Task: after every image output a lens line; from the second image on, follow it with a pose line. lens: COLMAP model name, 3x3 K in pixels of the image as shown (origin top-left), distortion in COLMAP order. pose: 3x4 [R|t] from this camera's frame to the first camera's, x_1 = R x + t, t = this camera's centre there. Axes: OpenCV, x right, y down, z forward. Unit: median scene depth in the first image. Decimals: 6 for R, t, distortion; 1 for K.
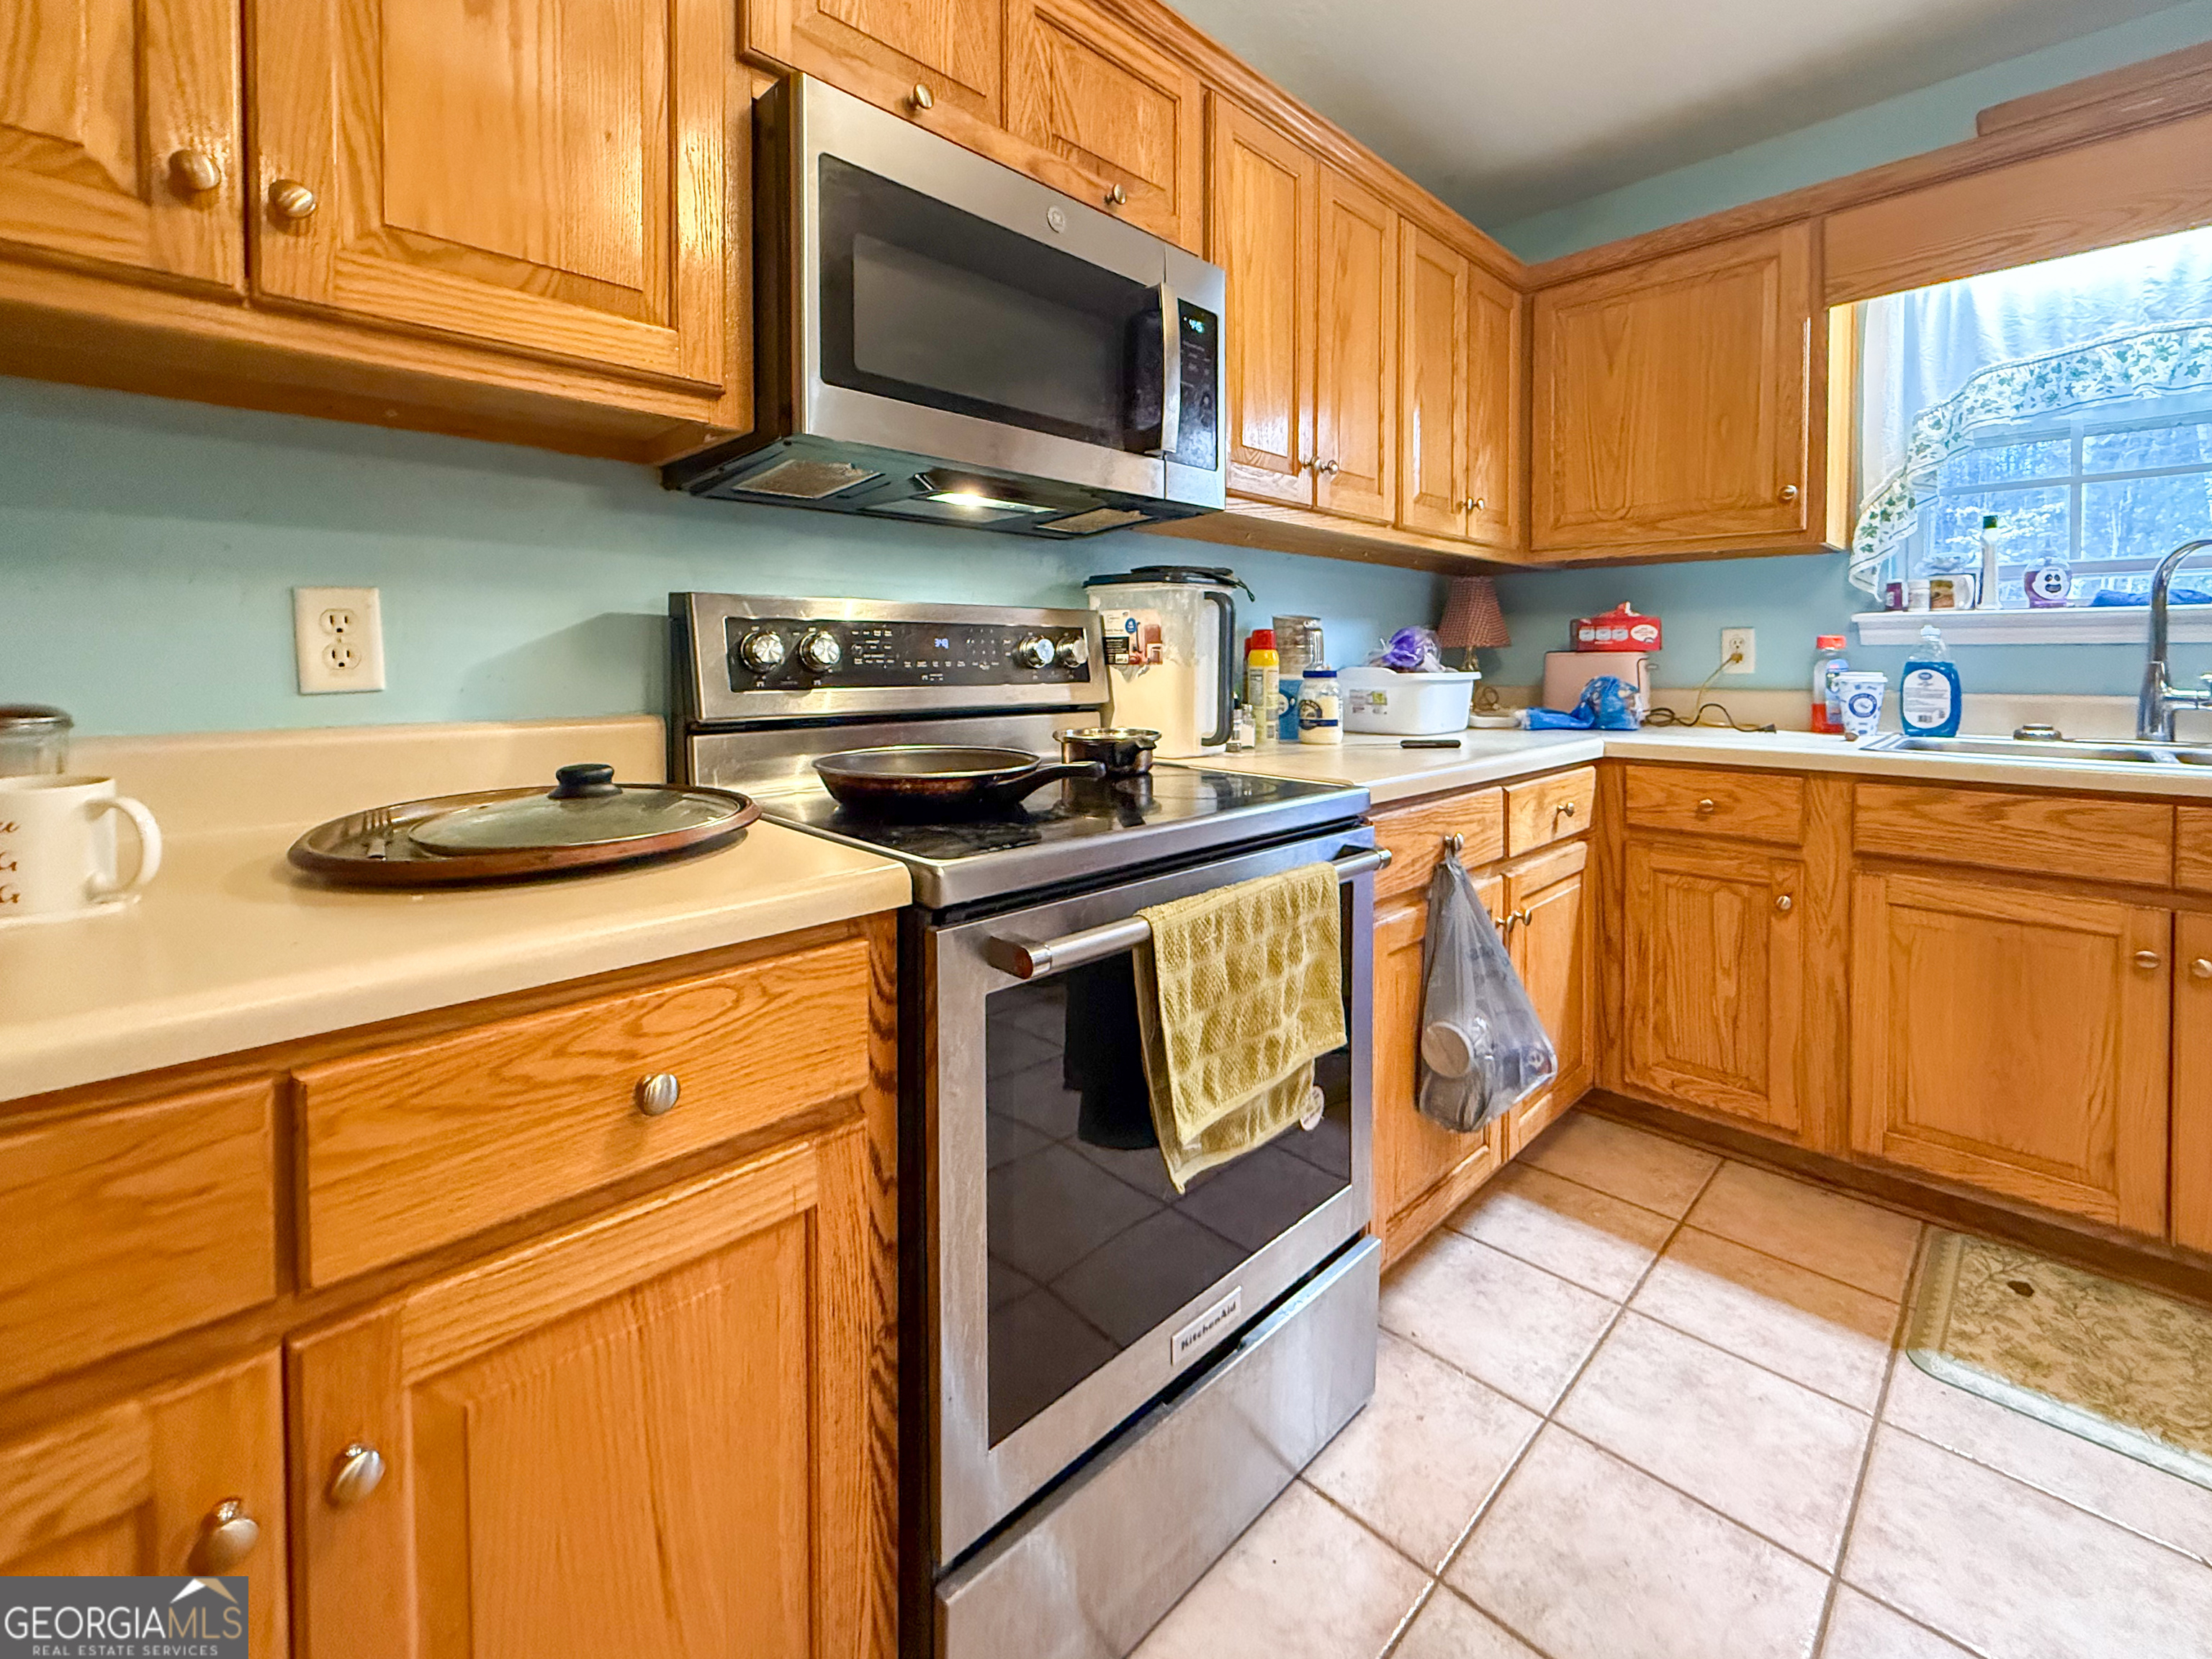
lens RADIAL K [[1007.6, 0, 1049.9], [0, 1007.6, 668.3], [0, 0, 1]] dist [0.000488, 0.000585]
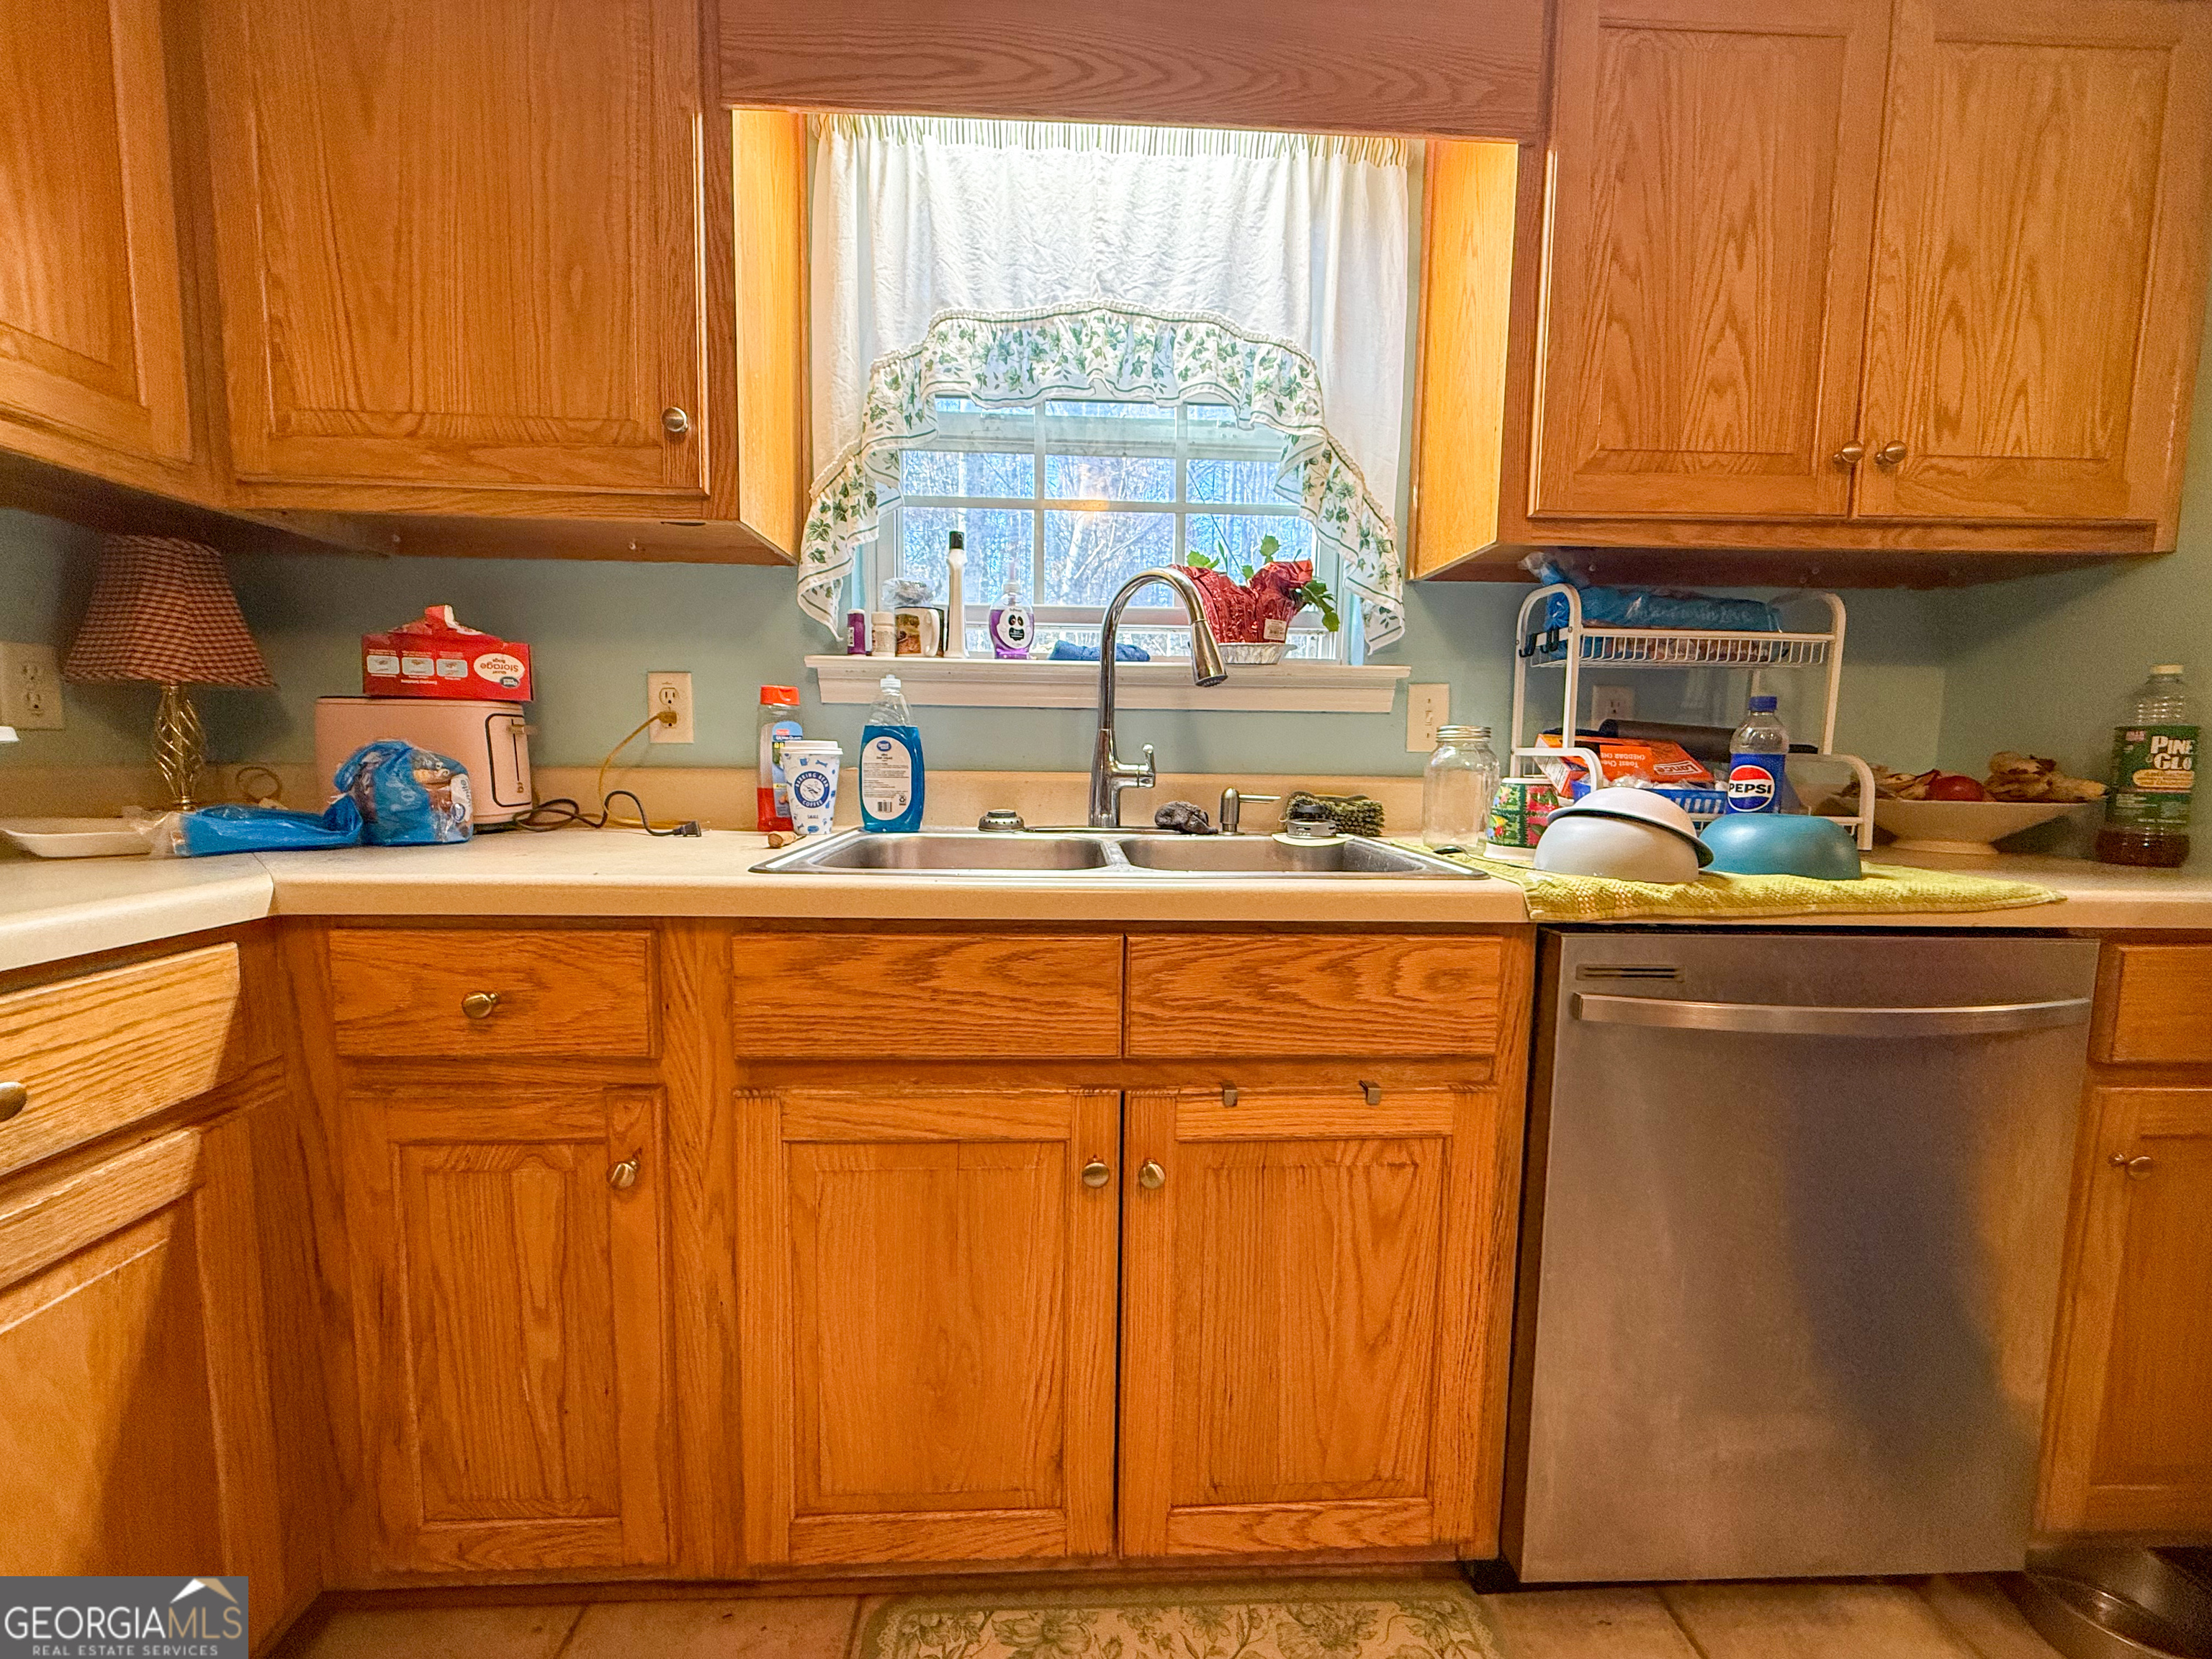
lens RADIAL K [[889.3, 0, 1100.5], [0, 889.3, 834.2], [0, 0, 1]] dist [0.001902, 0.000066]
pose [[0.673380, -0.056628, 0.737125, 0.527552], [-0.003909, 0.996775, 0.080146, 0.019313], [-0.739286, -0.056850, 0.670987, 0.486500]]
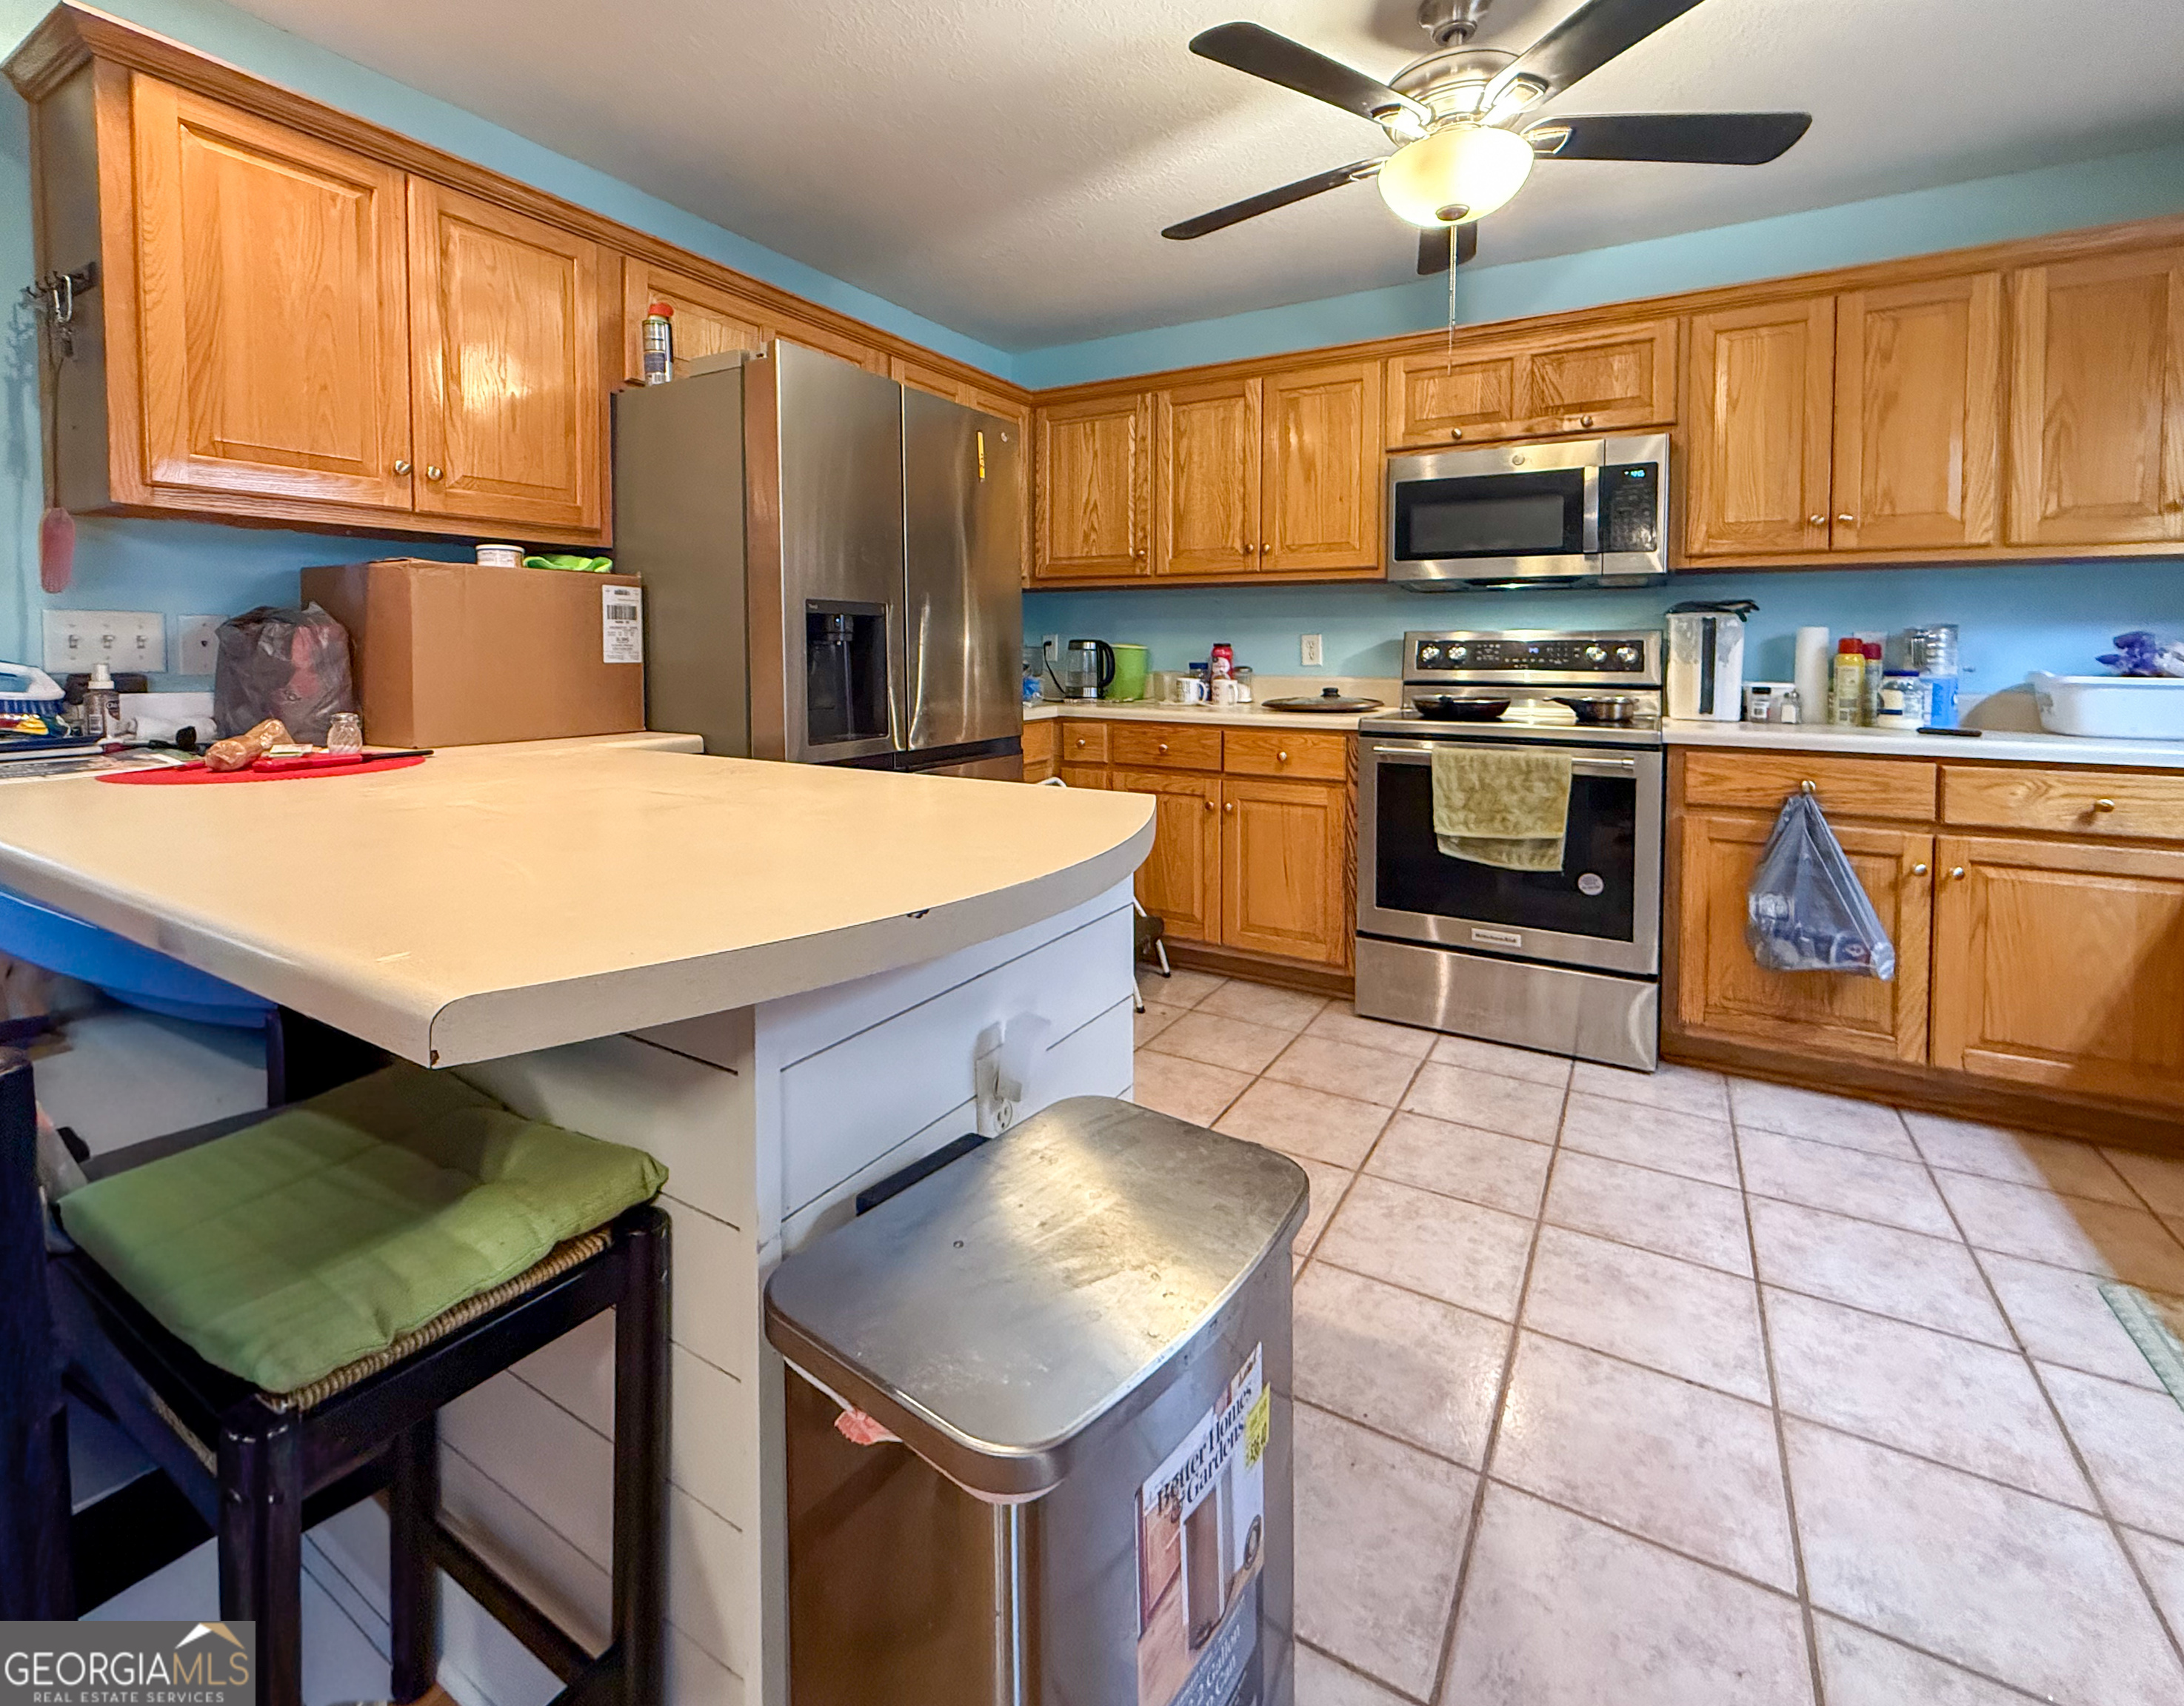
lens RADIAL K [[951.8, 0, 1086.4], [0, 951.8, 851.2], [0, 0, 1]] dist [0.000665, 0.000090]
pose [[0.254281, 0.199207, -0.946392, 1.626591], [-0.018113, 0.979366, 0.201281, 0.002469], [0.966961, -0.034040, 0.252643, -0.421950]]
